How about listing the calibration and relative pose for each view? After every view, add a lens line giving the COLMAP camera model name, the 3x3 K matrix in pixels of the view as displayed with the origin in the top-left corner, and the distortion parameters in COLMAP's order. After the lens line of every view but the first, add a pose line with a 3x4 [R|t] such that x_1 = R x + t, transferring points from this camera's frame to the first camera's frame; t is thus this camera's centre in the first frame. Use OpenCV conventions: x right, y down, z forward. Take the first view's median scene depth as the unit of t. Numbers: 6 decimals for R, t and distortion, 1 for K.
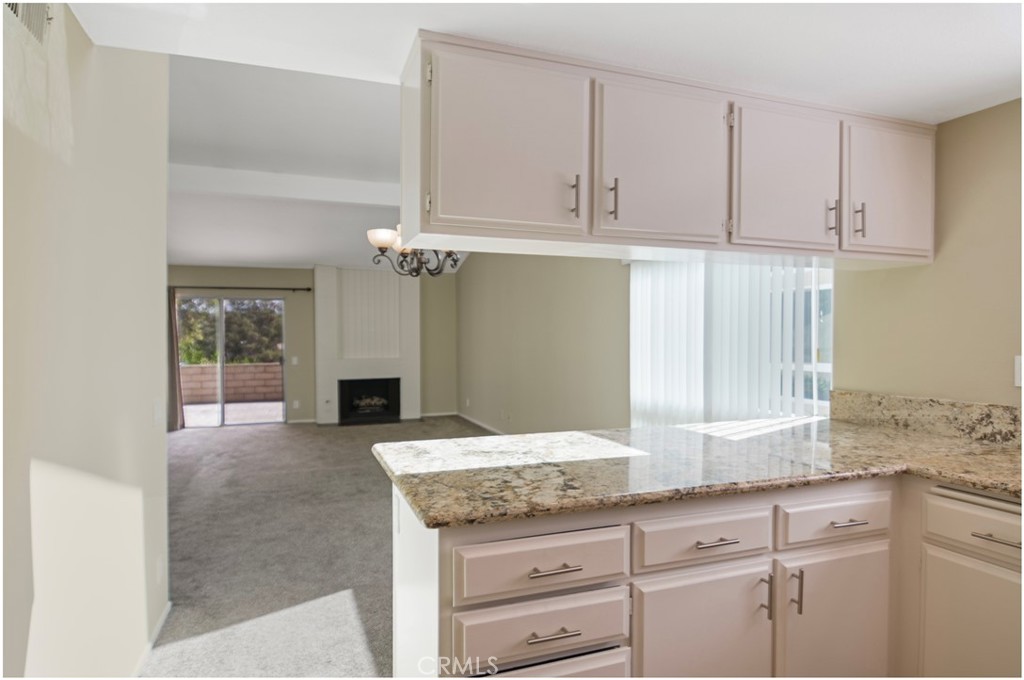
lens RADIAL K [[520.5, 0, 468.3], [0, 520.5, 341.5], [0, 0, 1]] dist [-0.009199, -0.002054]
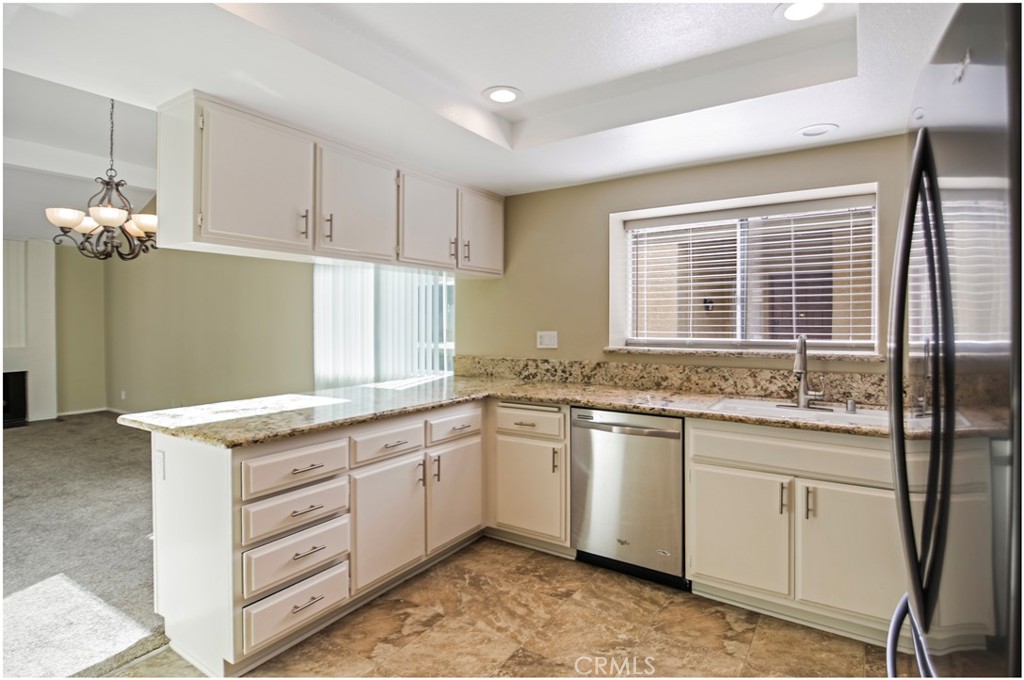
lens RADIAL K [[520.5, 0, 468.3], [0, 520.5, 341.5], [0, 0, 1]] dist [-0.009199, -0.002054]
pose [[0.806666, -0.022649, 0.590574, -0.229255], [0.005822, 0.999521, 0.030380, 0.005968], [-0.590979, -0.021068, 0.806412, -0.350967]]
